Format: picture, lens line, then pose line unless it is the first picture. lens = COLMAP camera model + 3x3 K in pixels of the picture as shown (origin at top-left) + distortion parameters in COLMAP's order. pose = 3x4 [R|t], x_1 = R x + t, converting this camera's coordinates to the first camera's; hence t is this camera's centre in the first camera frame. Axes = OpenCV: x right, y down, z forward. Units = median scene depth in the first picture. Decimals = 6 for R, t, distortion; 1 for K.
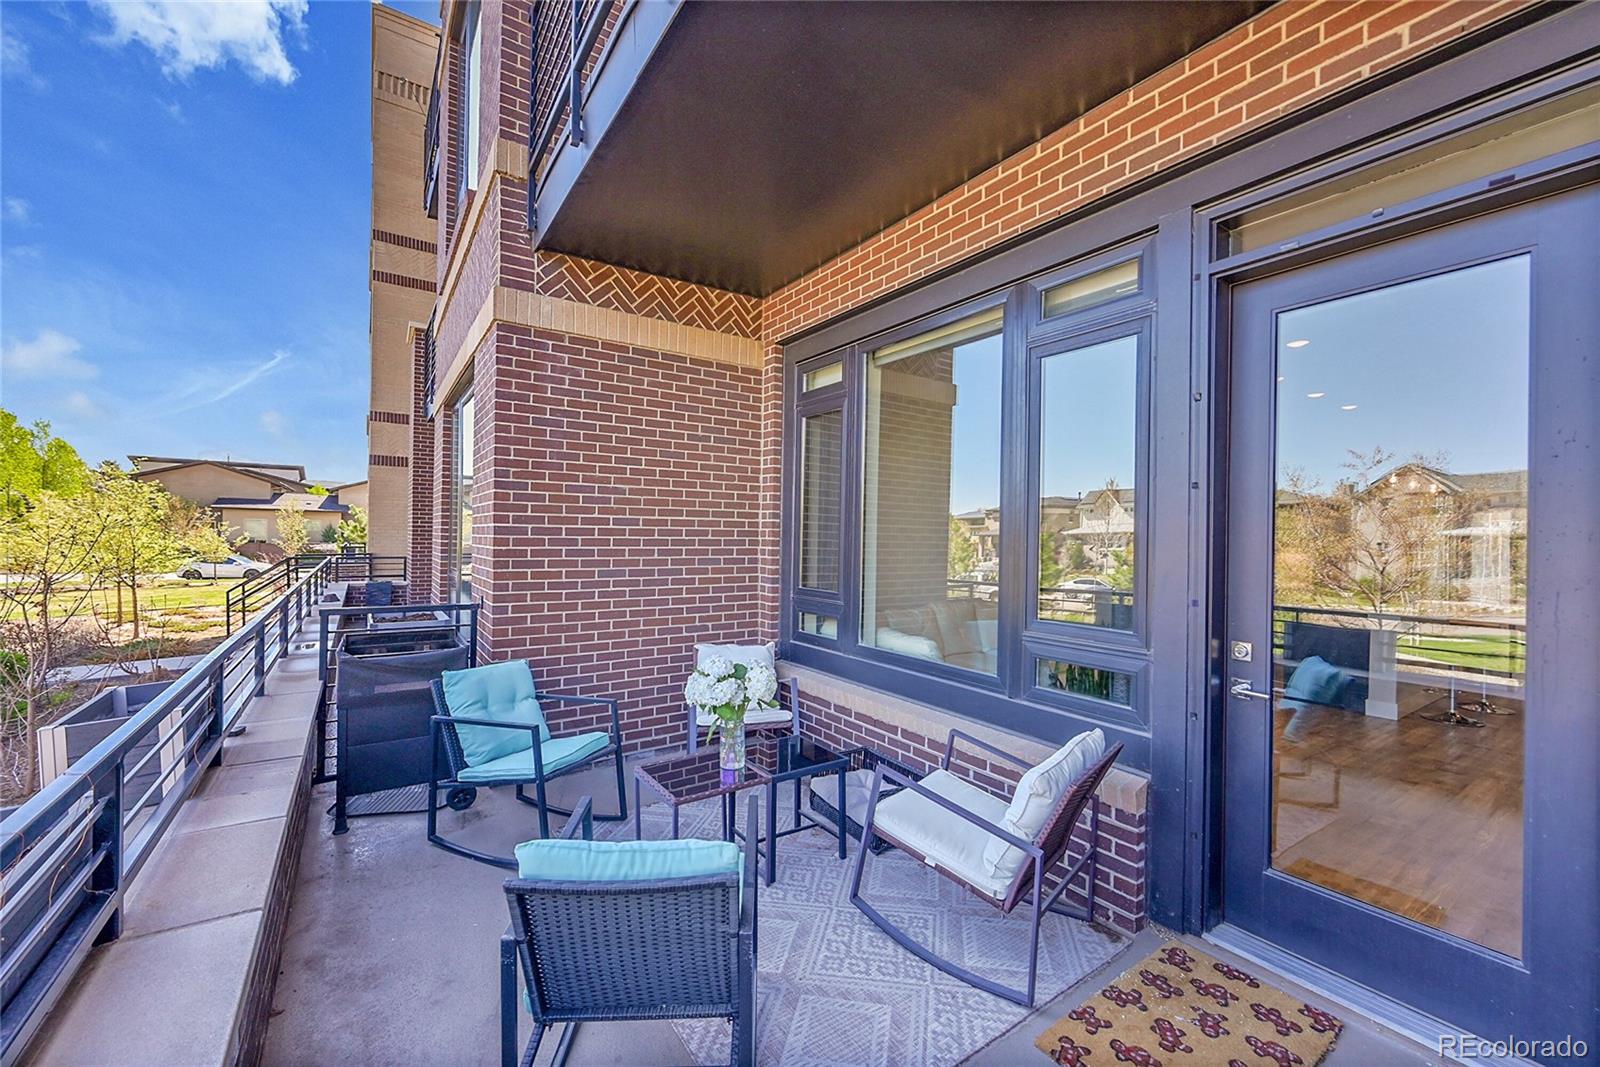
lens RADIAL K [[636.6, 0, 799.3], [0, 636.6, 535.2], [0, 0, 1]] dist [-0.000539, -0.000010]
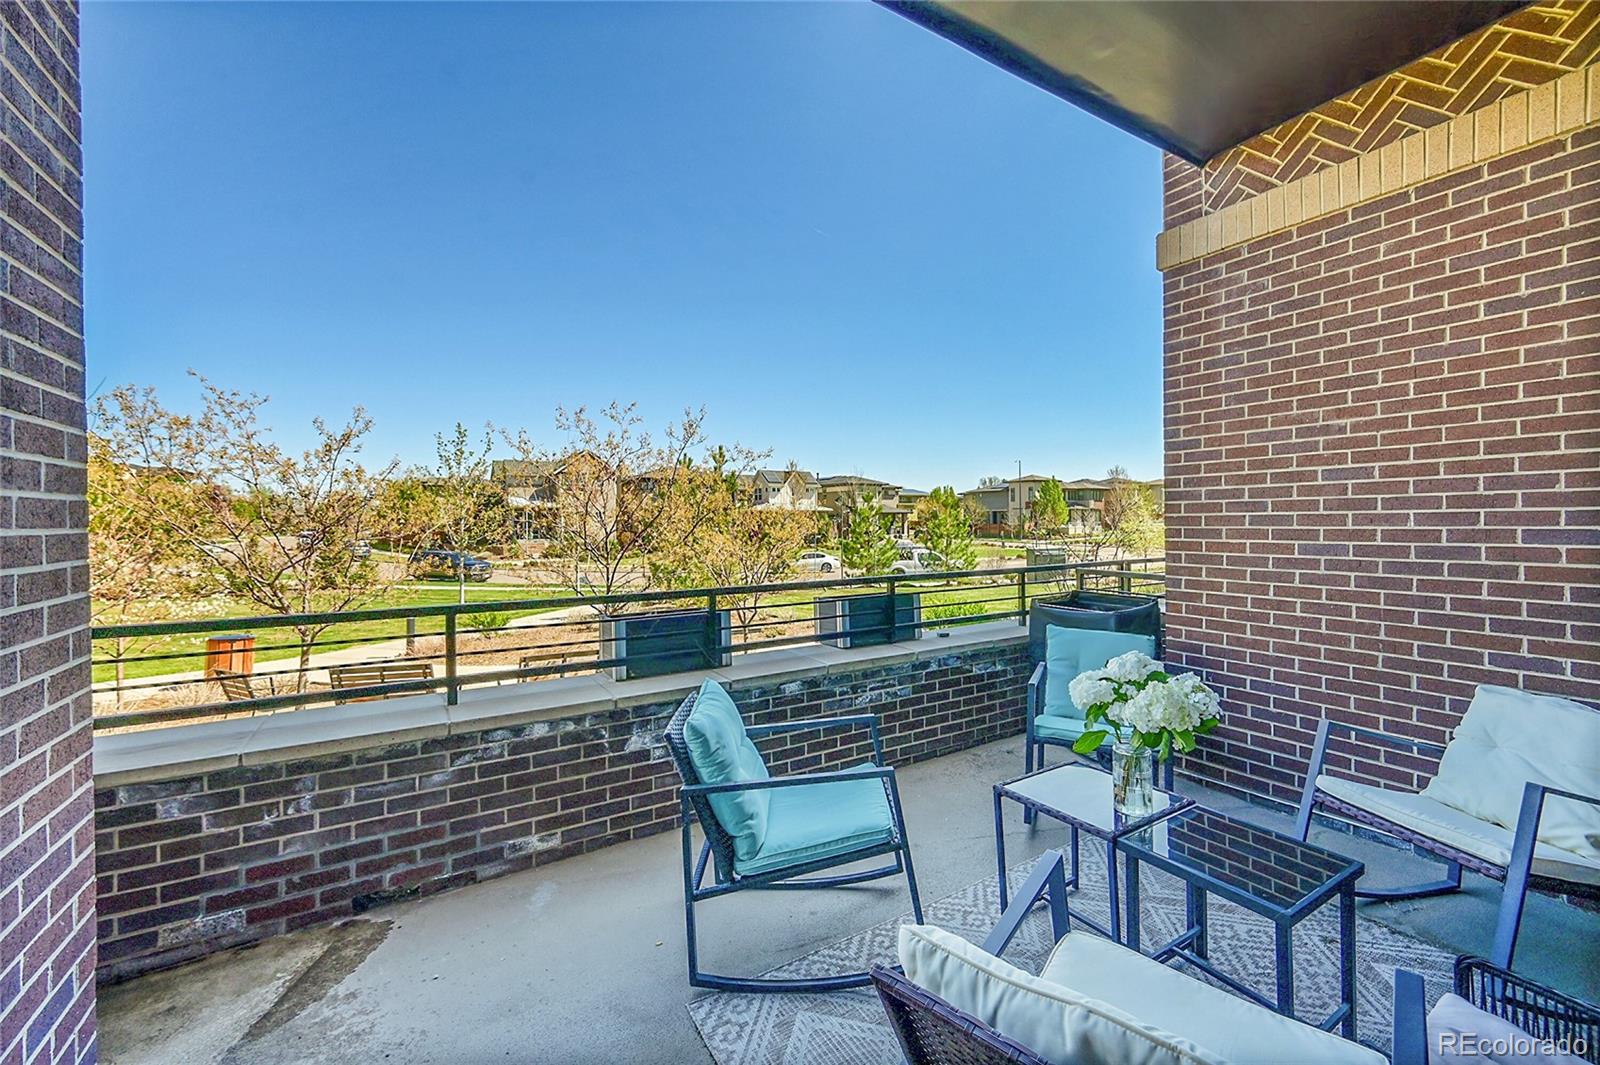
lens RADIAL K [[650.9, 0, 795.8], [0, 650.9, 525.6], [0, 0, 1]] dist [-0.000274, -0.000035]
pose [[-0.067041, -0.009511, -0.997705, 0.451507], [0.006332, 0.999930, -0.009958, 0.037069], [0.997730, -0.006985, -0.066976, 0.470475]]
